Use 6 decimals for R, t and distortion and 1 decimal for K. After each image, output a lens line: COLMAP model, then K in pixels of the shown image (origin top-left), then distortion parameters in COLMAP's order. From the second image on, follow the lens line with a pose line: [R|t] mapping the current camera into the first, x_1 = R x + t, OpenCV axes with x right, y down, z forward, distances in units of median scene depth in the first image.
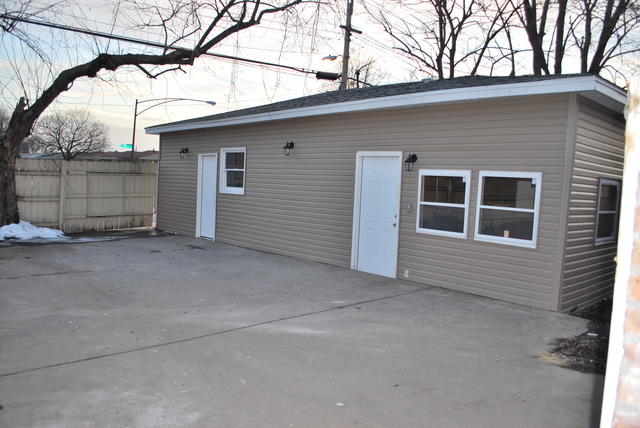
lens RADIAL K [[504.5, 0, 320.2], [0, 504.5, 215.8], [0, 0, 1]] dist [-0.082021, 0.008784]
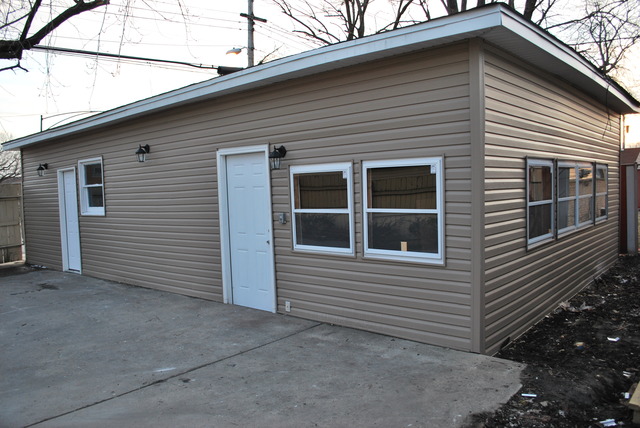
lens RADIAL K [[504.5, 0, 317.2], [0, 504.5, 212.6], [0, 0, 1]] dist [-0.082021, 0.008784]
pose [[0.992562, -0.084941, 0.087210, 0.160756], [0.086133, 0.996234, -0.009986, -0.012678], [-0.086033, 0.017424, 0.996140, 0.246275]]
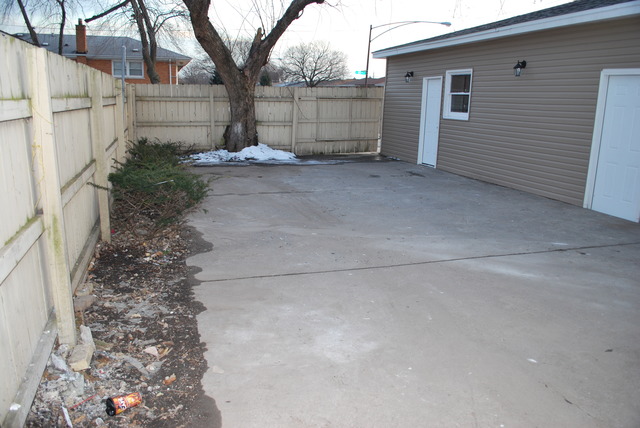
lens RADIAL K [[504.5, 0, 319.6], [0, 504.5, 216.8], [0, 0, 1]] dist [-0.082021, 0.008784]
pose [[0.897210, 0.082416, -0.433845, 0.025369], [-0.018463, 0.988572, 0.149614, 0.002265], [0.441218, -0.126225, 0.888479, 0.041122]]
